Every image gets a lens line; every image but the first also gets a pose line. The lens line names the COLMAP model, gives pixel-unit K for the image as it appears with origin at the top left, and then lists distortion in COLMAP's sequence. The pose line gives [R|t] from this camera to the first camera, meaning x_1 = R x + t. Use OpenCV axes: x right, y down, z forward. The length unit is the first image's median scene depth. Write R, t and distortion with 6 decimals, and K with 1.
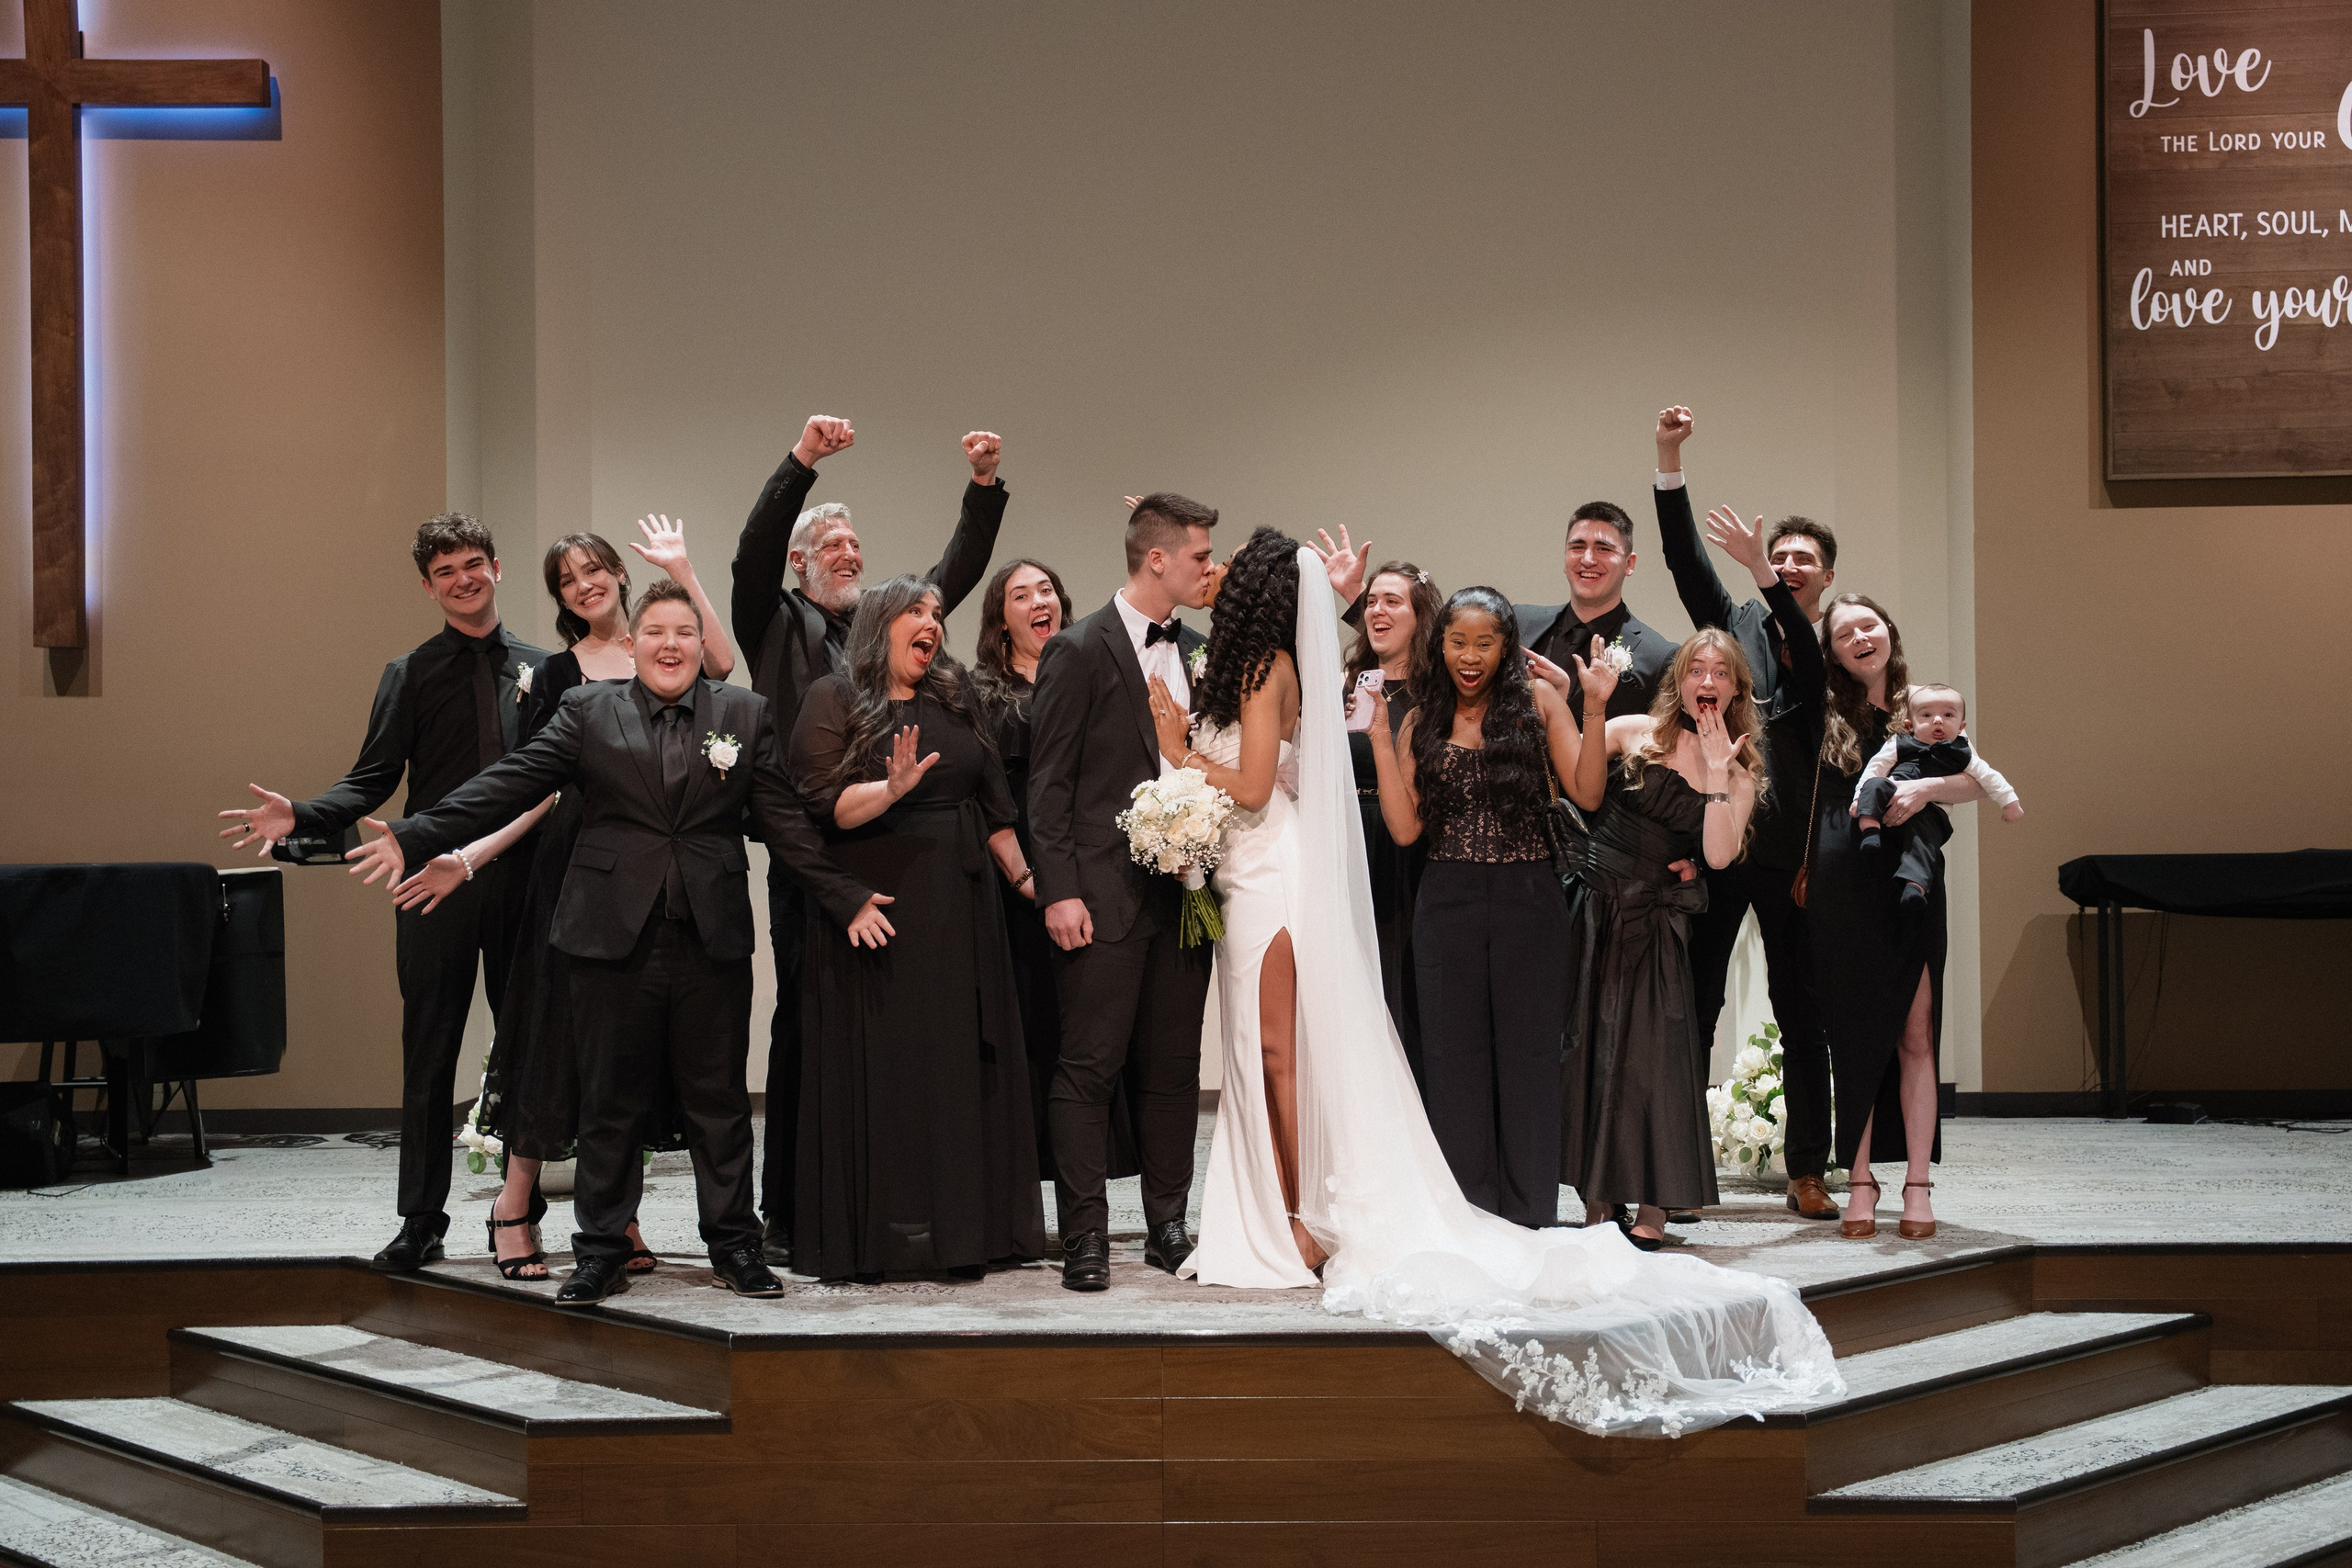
lens RADIAL K [[2753.4, 0, 1256.1], [0, 2753.4, 794.3], [0, 0, 1]] dist [0.111992, 0.000000]
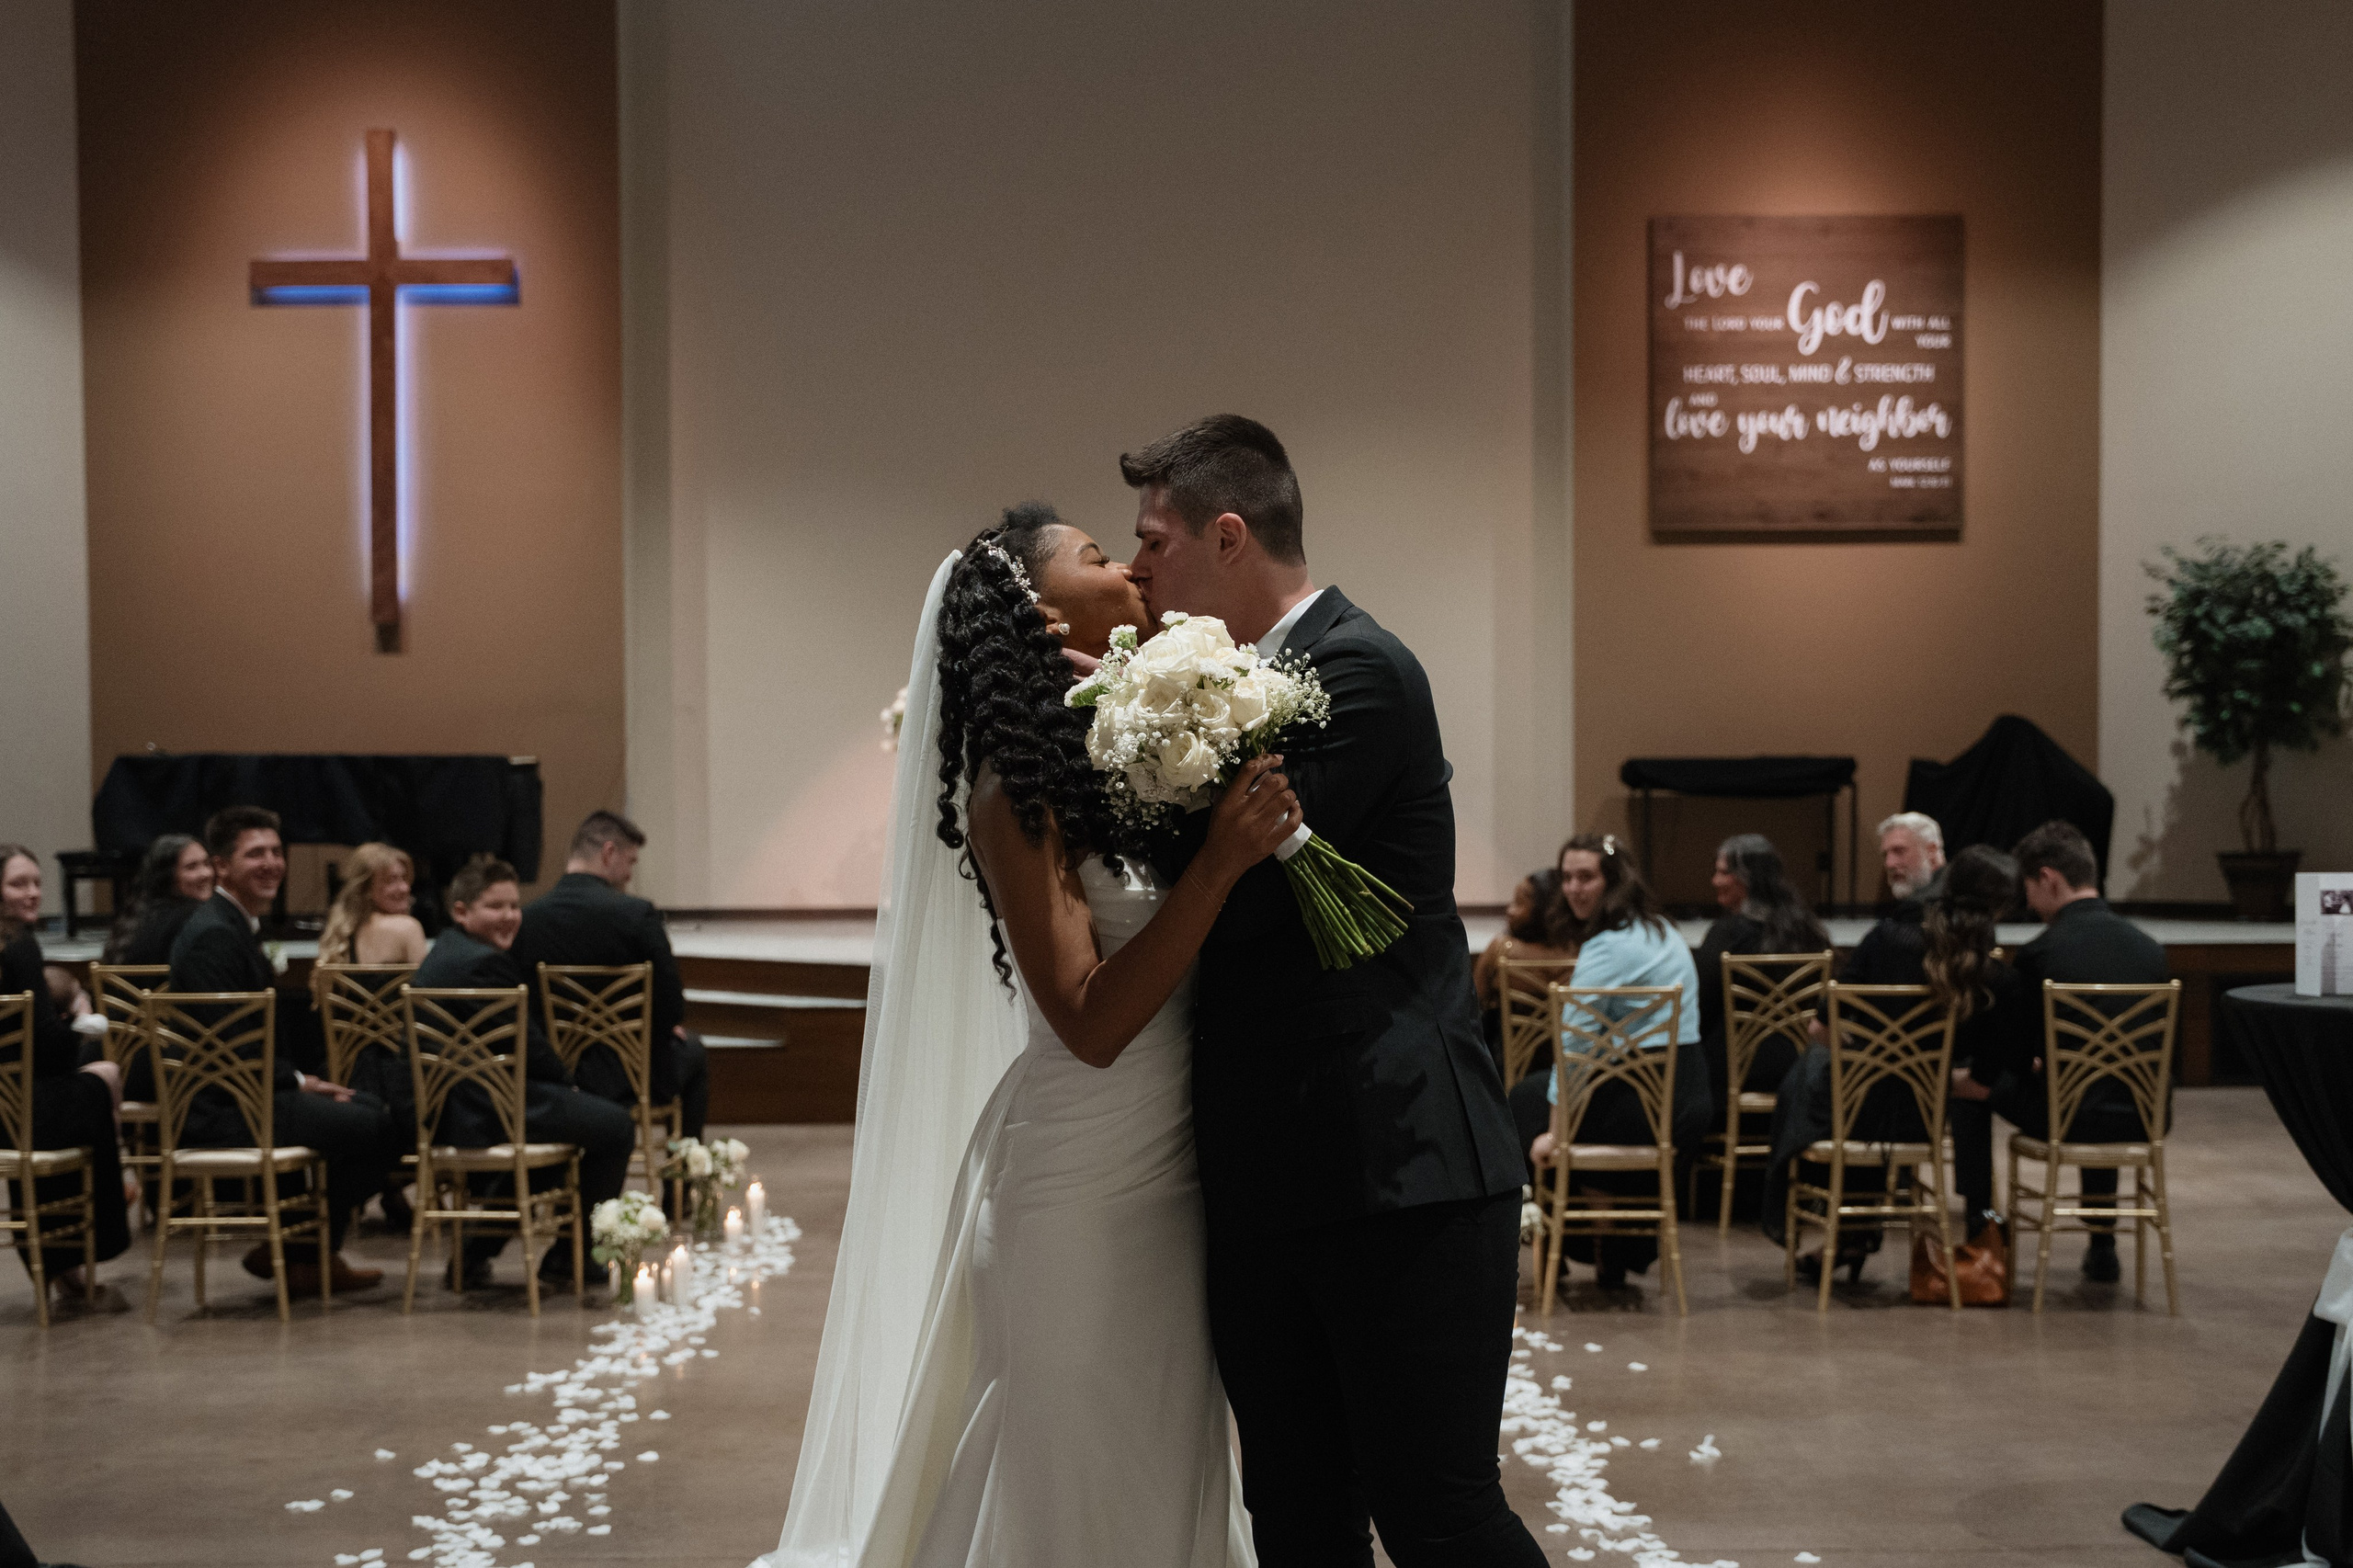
lens RADIAL K [[2995.3, 0, 1226.8], [0, 2995.3, 840.8], [0, 0, 1]] dist [0.023059, 0.000000]
pose [[0.999312, 0.004255, 0.036843, -0.009159], [-0.005734, 0.999177, 0.040145, 0.000427], [-0.036642, -0.040328, 0.998514, -0.952350]]
